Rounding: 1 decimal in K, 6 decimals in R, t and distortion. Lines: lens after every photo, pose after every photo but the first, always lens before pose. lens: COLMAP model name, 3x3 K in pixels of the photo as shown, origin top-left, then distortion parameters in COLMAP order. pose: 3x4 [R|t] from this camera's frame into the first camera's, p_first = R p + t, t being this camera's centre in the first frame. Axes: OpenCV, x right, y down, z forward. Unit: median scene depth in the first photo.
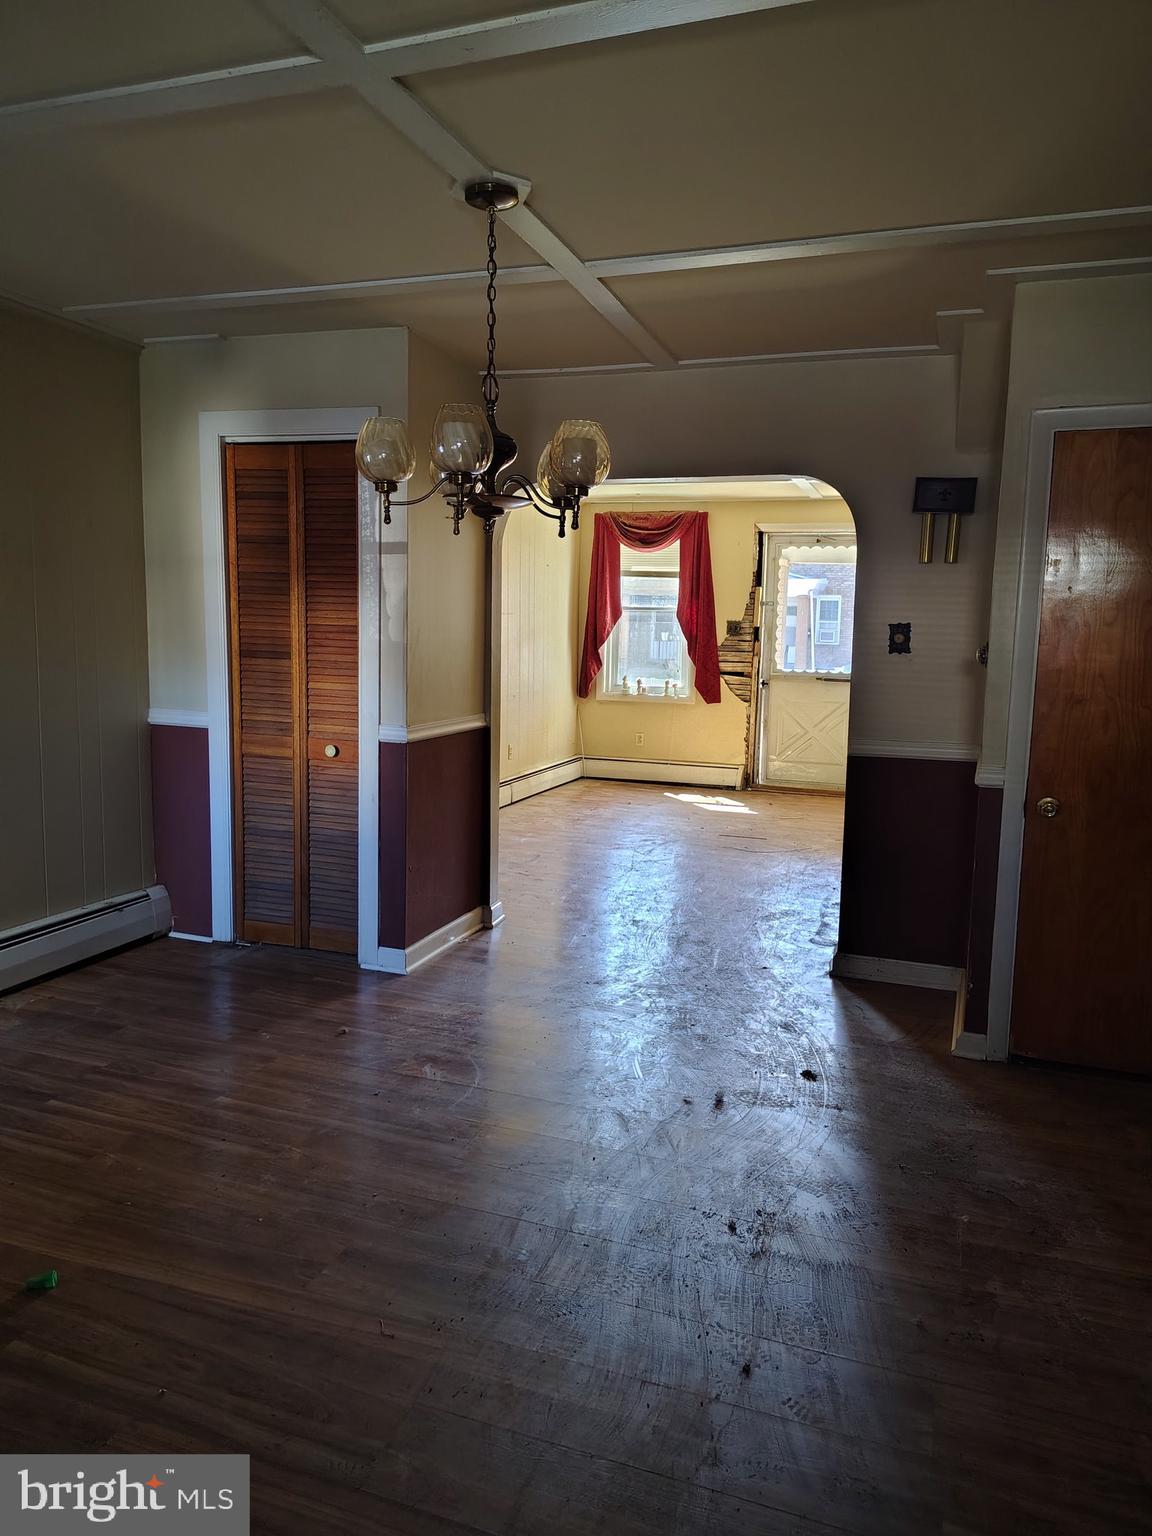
lens RADIAL K [[1050.8, 0, 589.0], [0, 1050.8, 763.1], [0, 0, 1]] dist [0.056267, -0.060466]
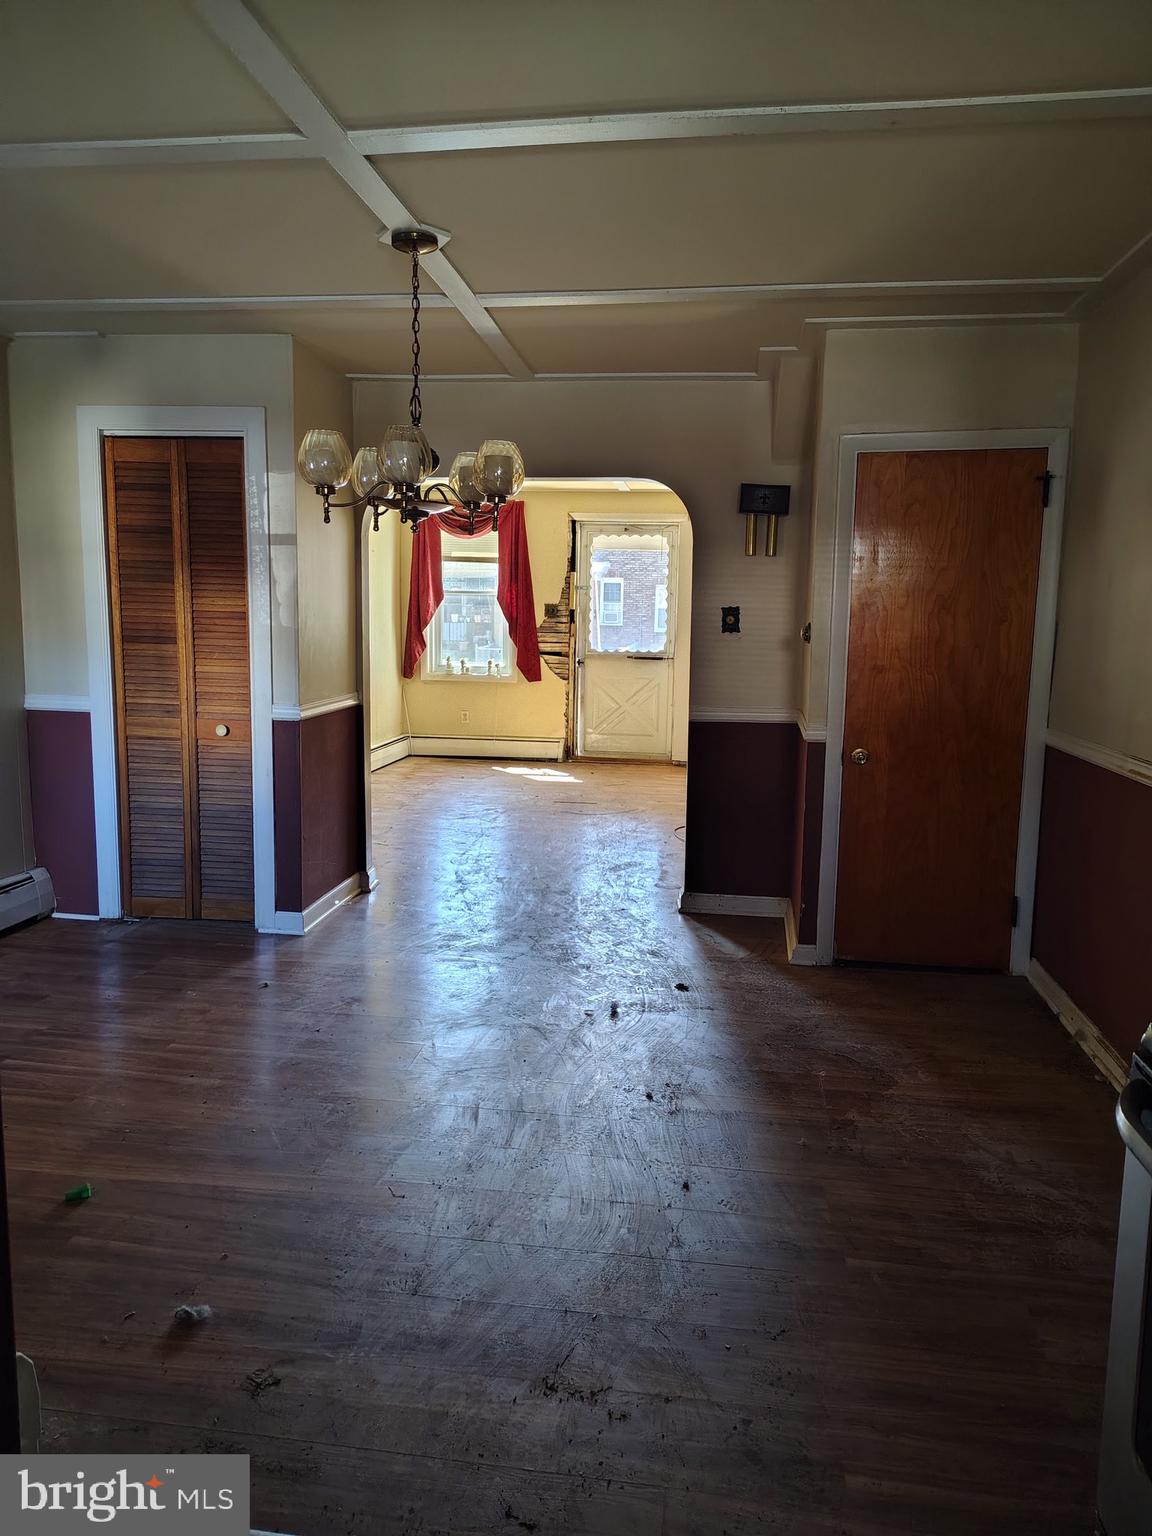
lens RADIAL K [[1050.8, 0, 582.7], [0, 1050.8, 754.9], [0, 0, 1]] dist [0.056267, -0.060466]
pose [[0.979587, -0.033233, 0.198253, -0.099942], [0.031275, 0.999426, 0.012998, 0.010813], [-0.198572, -0.006532, 0.980065, -0.111786]]
